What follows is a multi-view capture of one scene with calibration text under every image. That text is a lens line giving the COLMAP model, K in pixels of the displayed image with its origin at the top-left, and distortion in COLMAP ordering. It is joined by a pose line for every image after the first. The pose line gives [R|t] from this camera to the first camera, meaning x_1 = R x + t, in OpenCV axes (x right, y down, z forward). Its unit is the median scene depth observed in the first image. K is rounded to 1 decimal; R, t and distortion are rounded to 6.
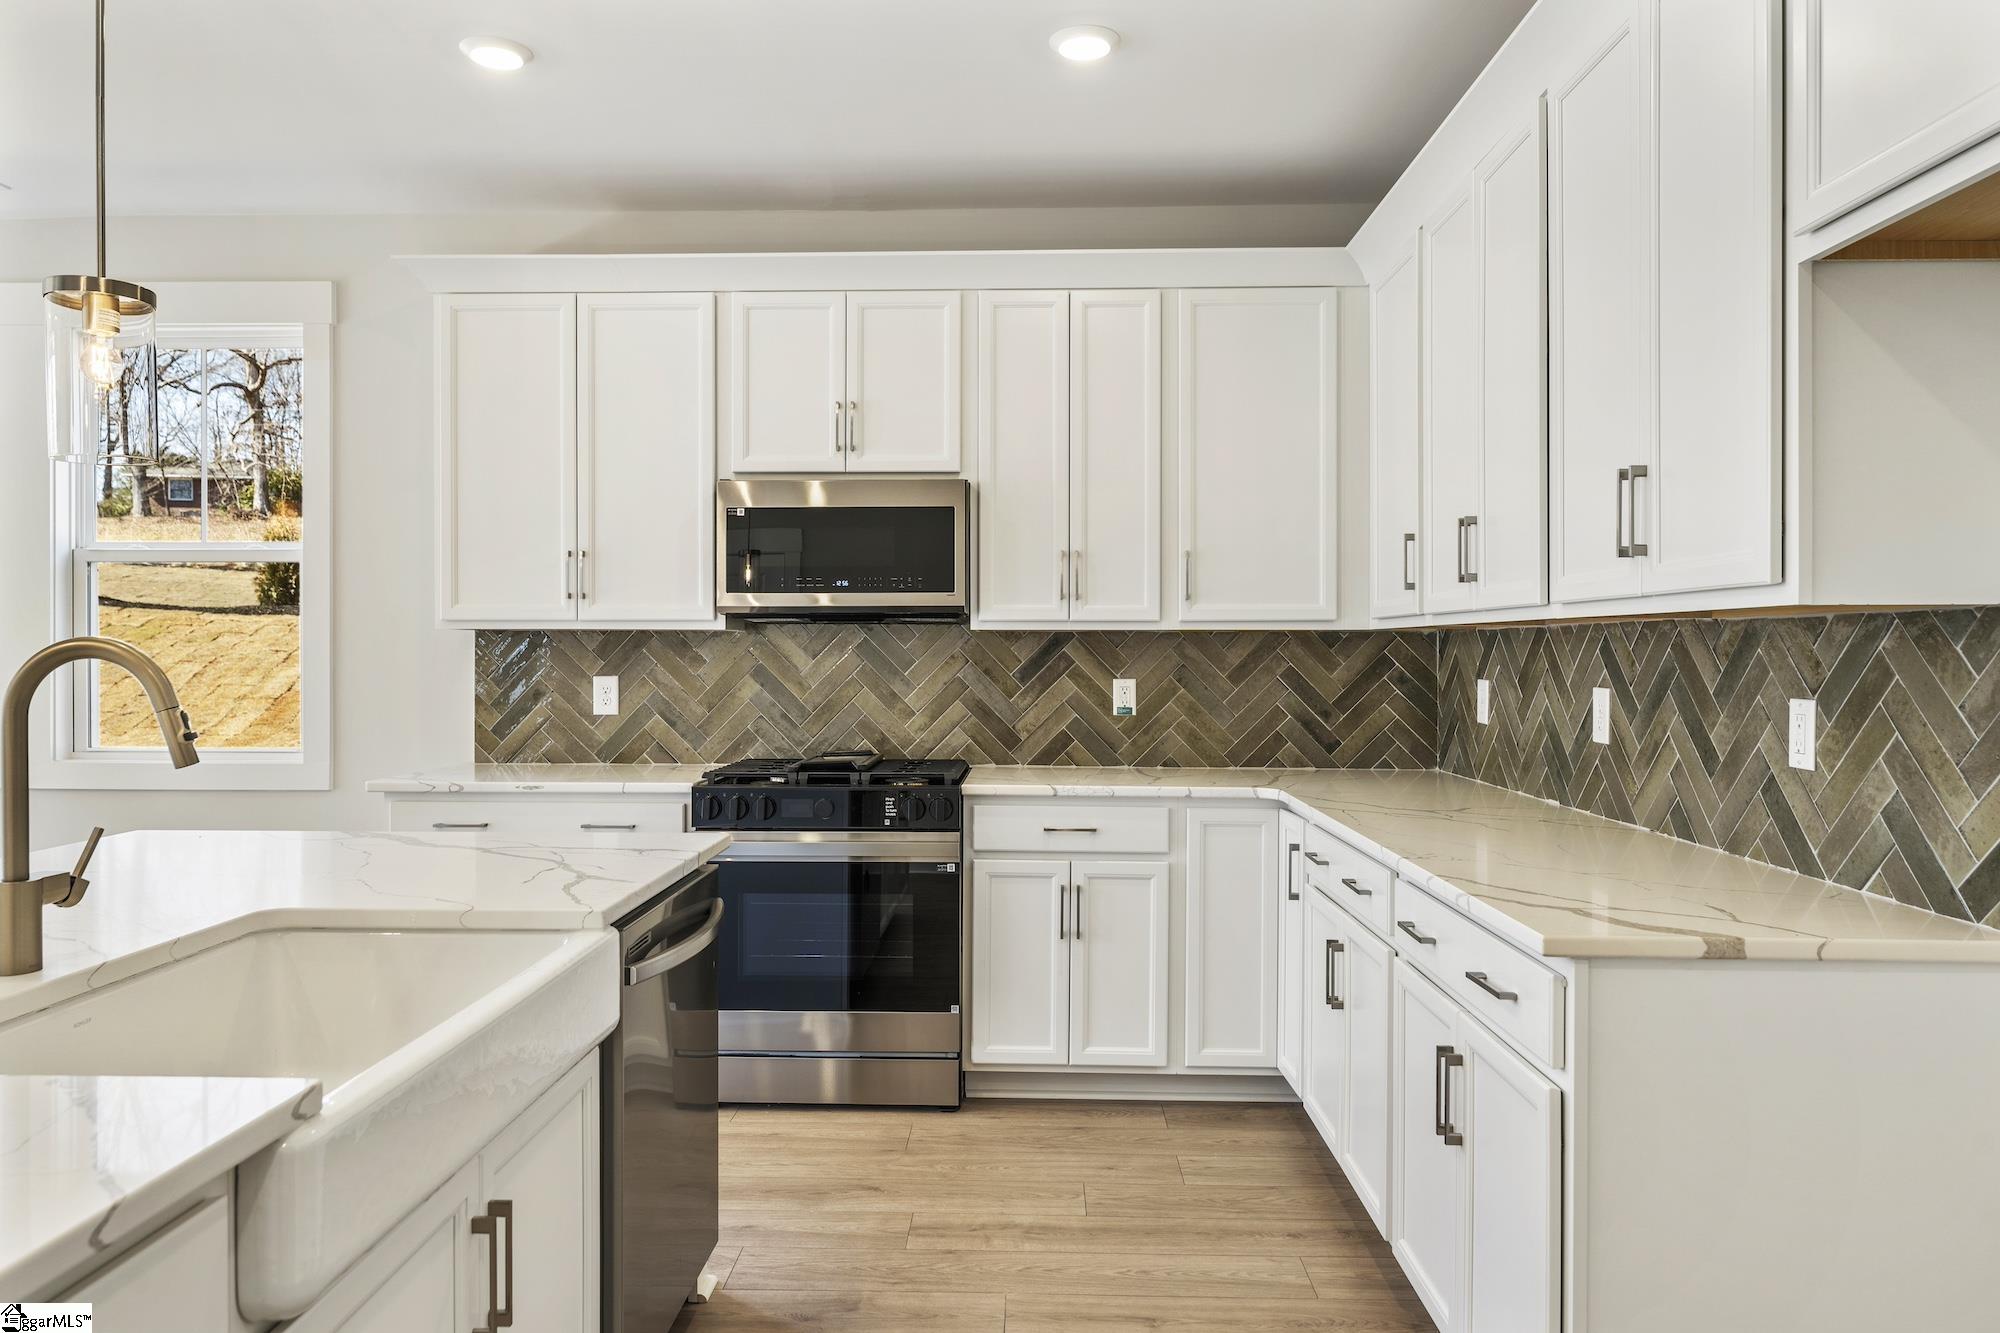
lens RADIAL K [[1332.0, 0, 994.8], [0, 1332.0, 658.8], [0, 0, 1]] dist [0.001515, -0.002002]
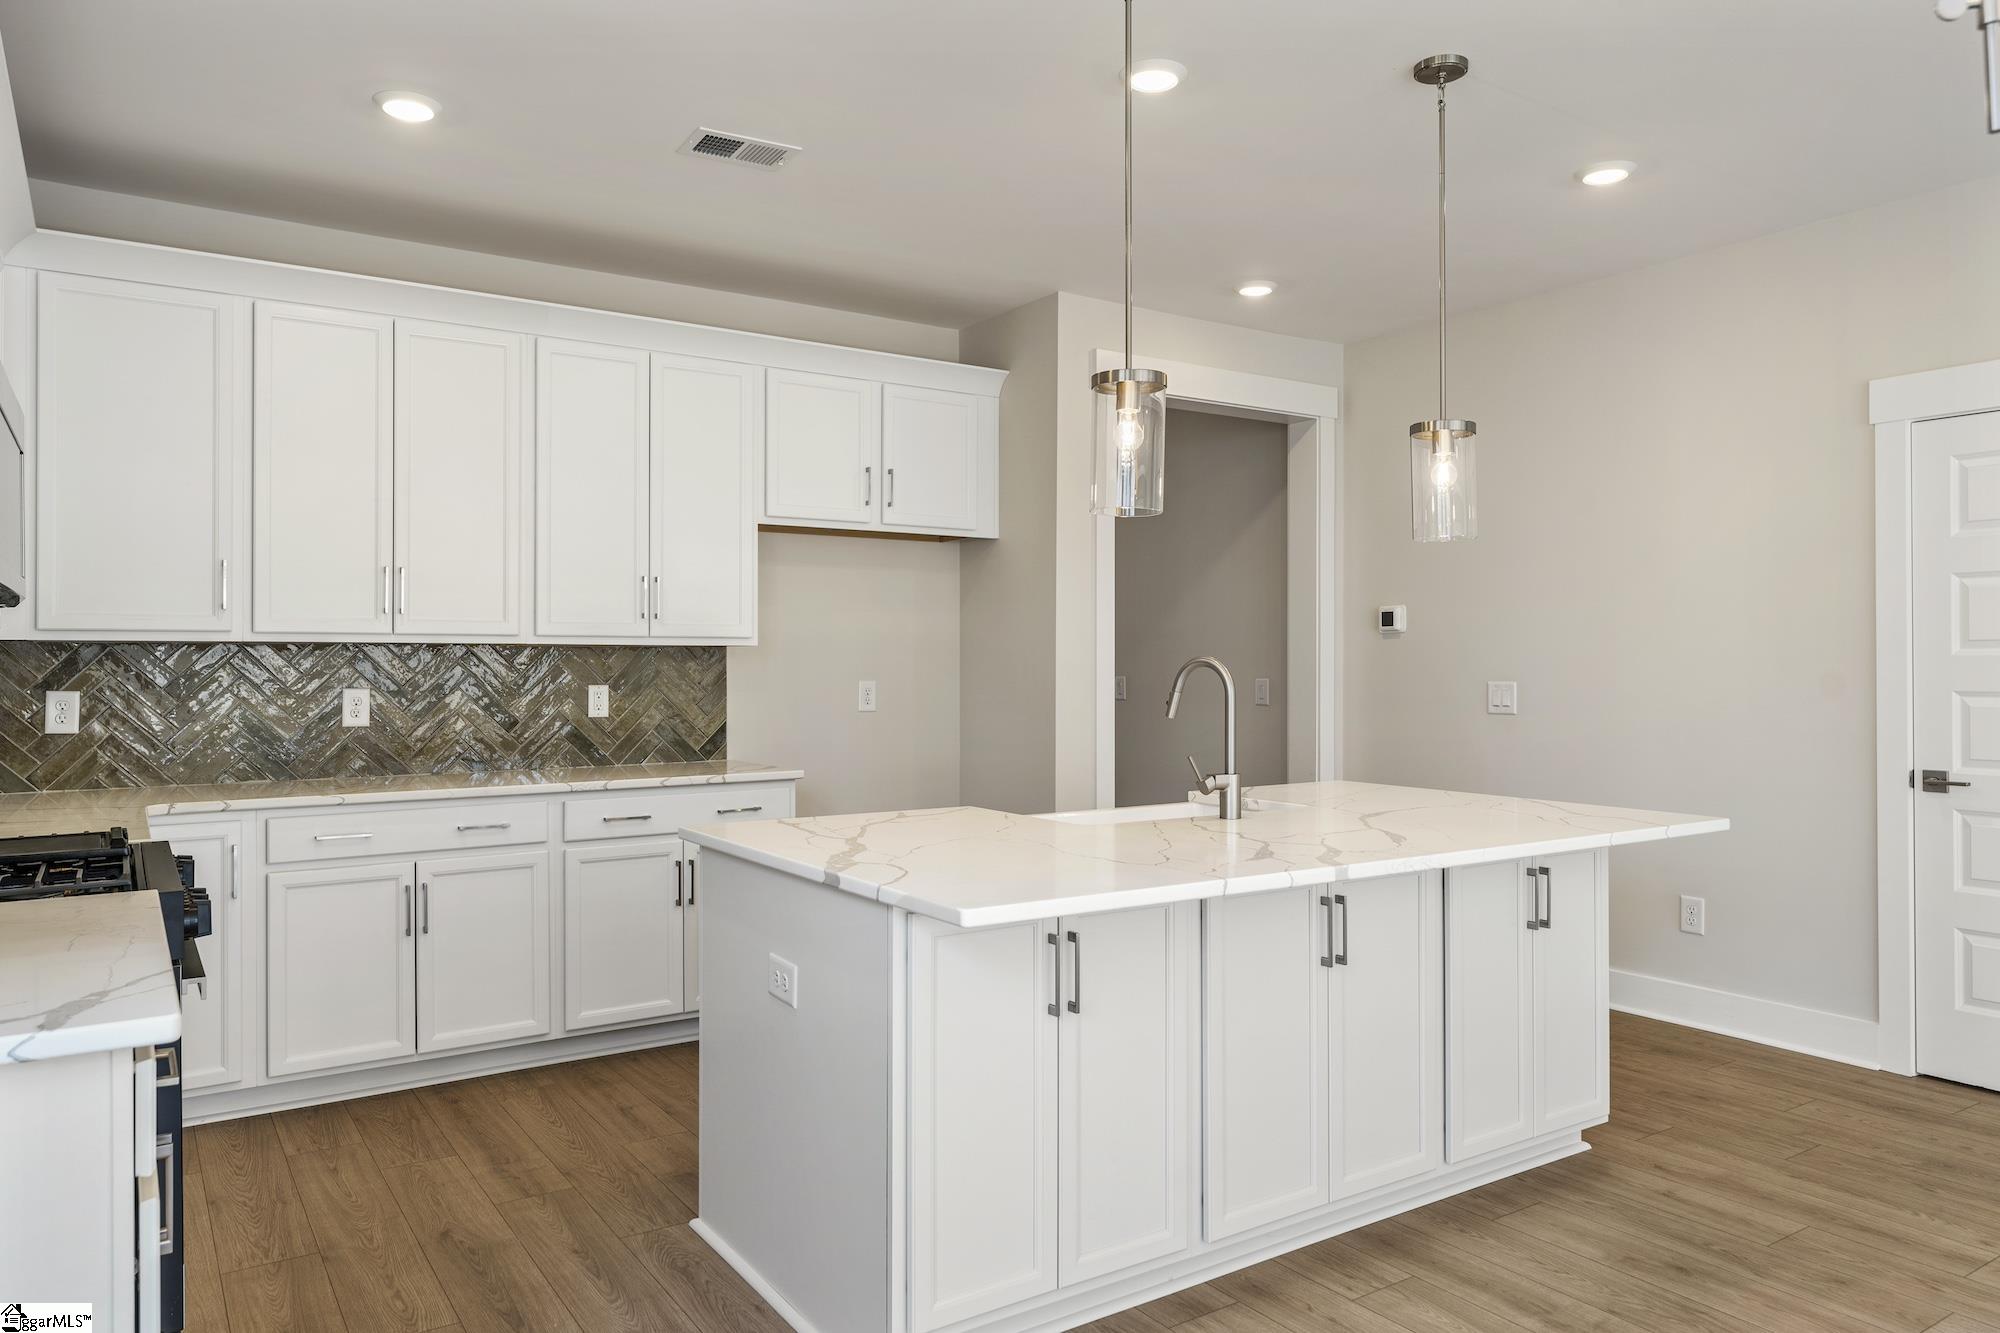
lens RADIAL K [[1332.0, 0, 998.2], [0, 1332.0, 655.1], [0, 0, 1]] dist [0.001515, -0.002002]
pose [[-0.582331, 0.003550, 0.812944, -0.885352], [0.006193, 0.999981, 0.000070, -0.007330], [-0.812928, 0.005075, -0.582342, 1.002953]]
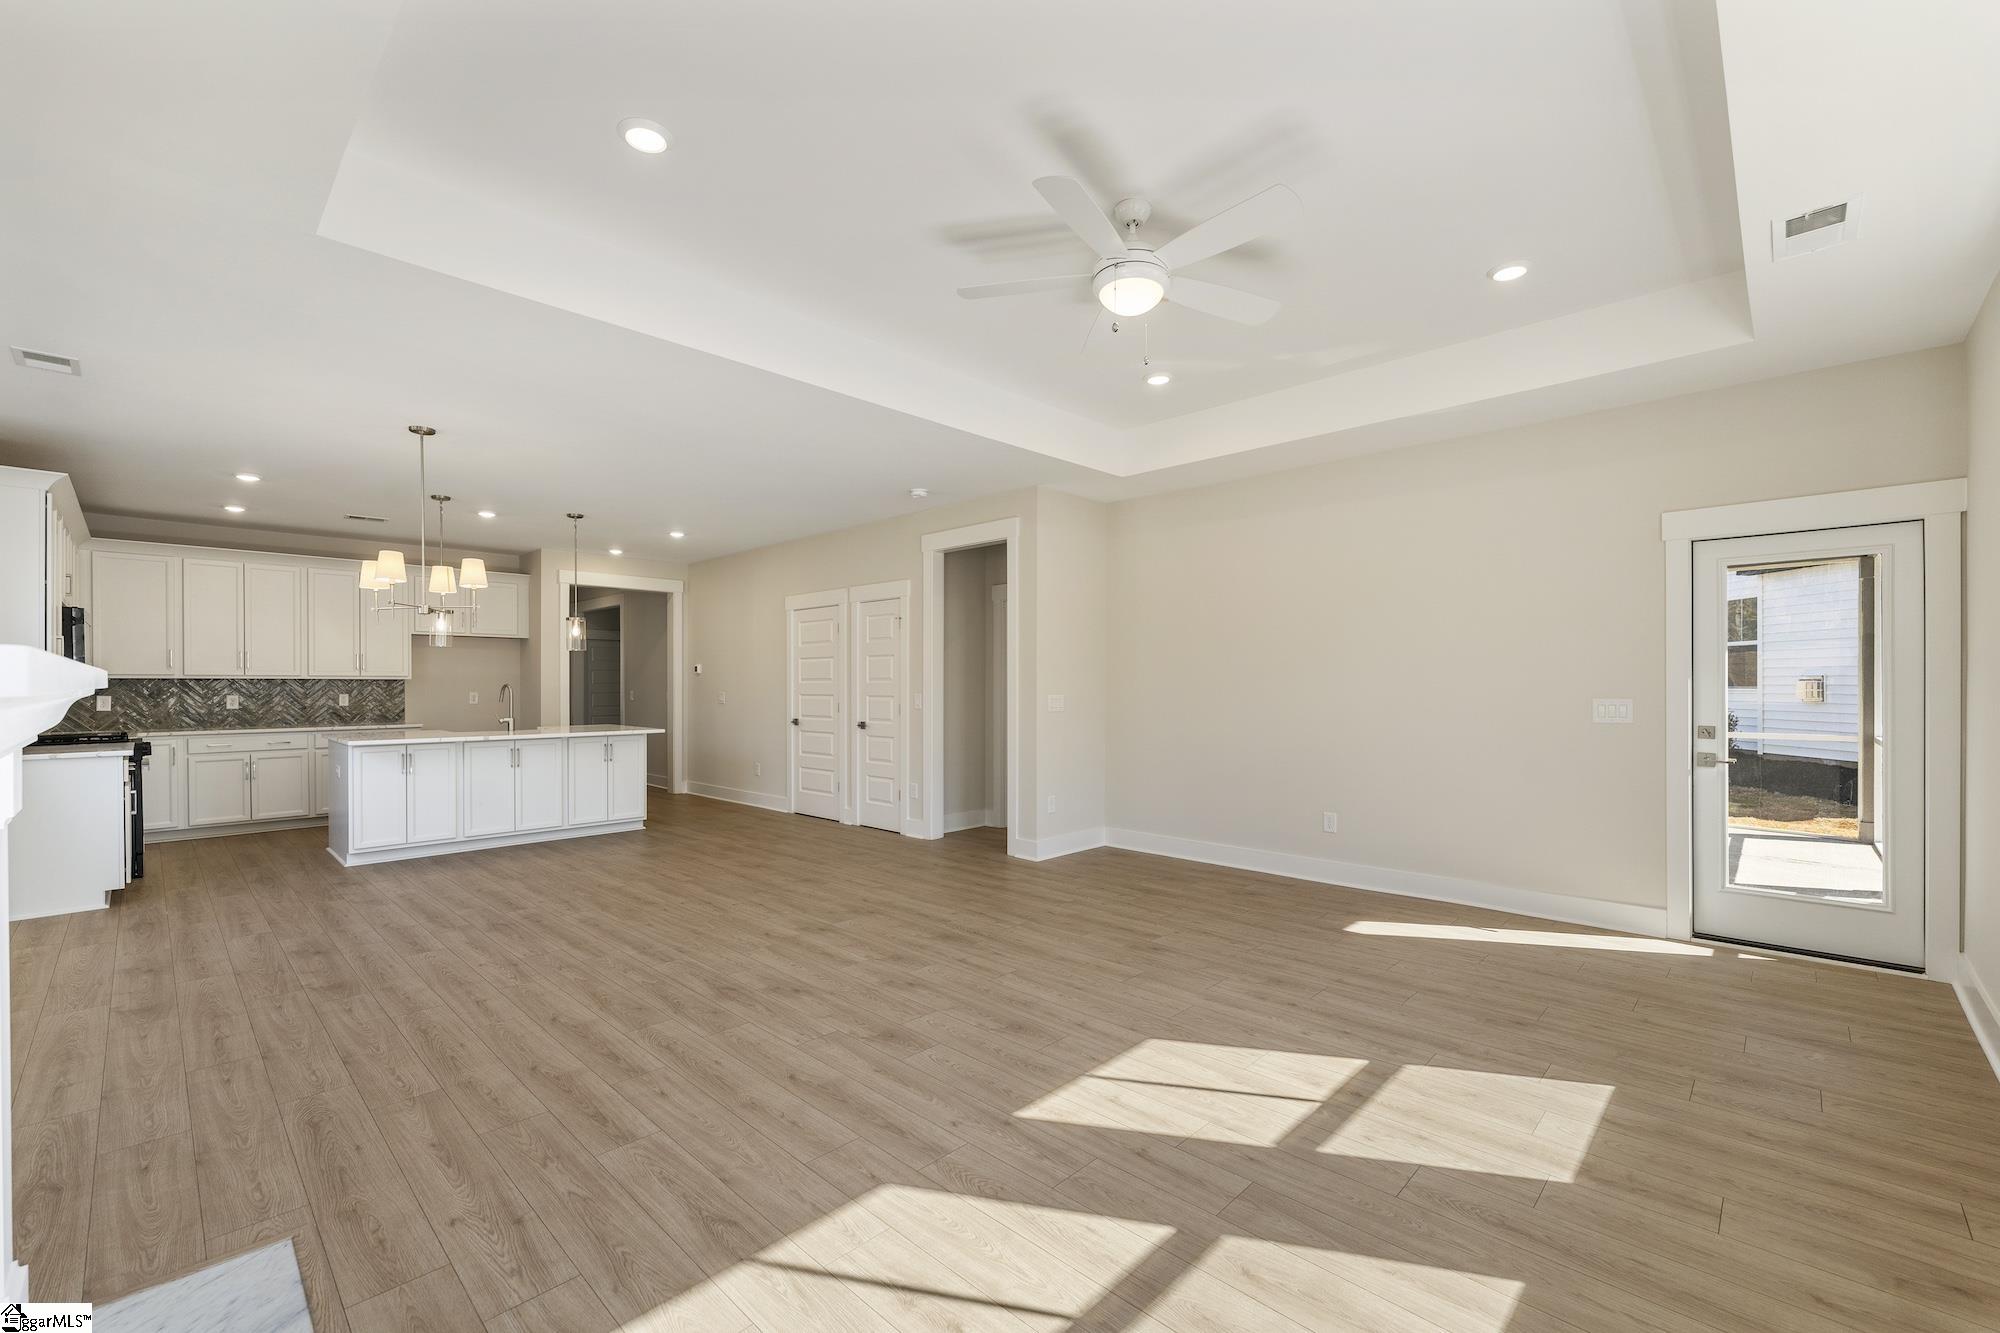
lens RADIAL K [[819.6, 0, 991.6], [0, 819.6, 696.3], [0, 0, 1]] dist [-0.003411, 0.000435]
pose [[-0.742402, -0.010444, 0.669874, -2.238144], [0.004966, 0.999765, 0.021091, -0.010851], [-0.669937, 0.018985, -0.742176, 1.015559]]
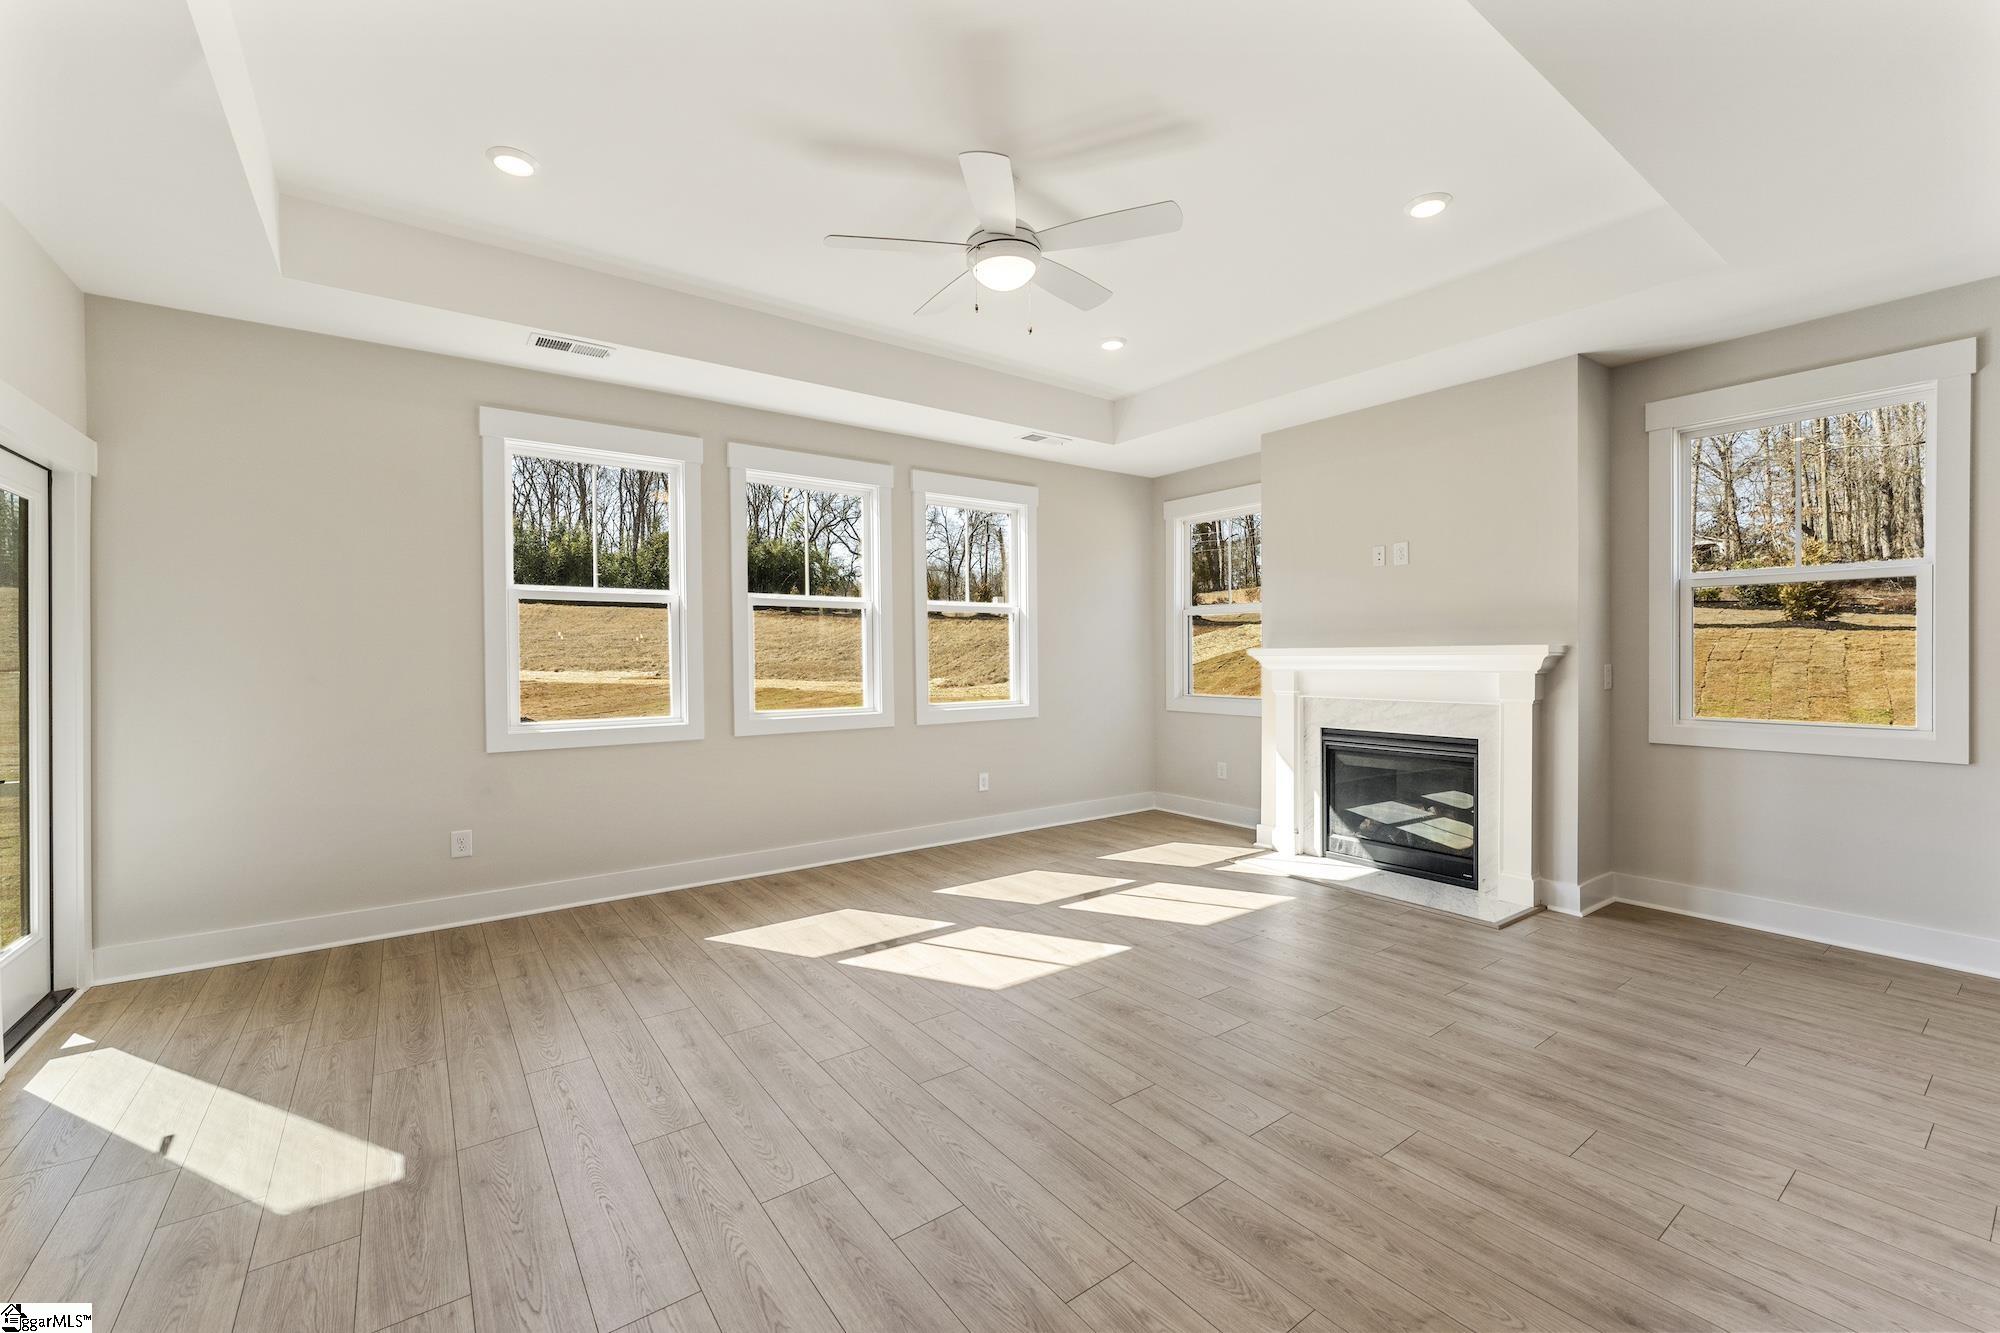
lens RADIAL K [[819.6, 0, 996.4], [0, 819.6, 671.3], [0, 0, 1]] dist [-0.003411, 0.000435]
pose [[0.617814, 0.009993, -0.786260, -1.218947], [0.000948, 0.999909, 0.013454, 0.000255], [0.786323, -0.009058, 0.617749, -0.127162]]
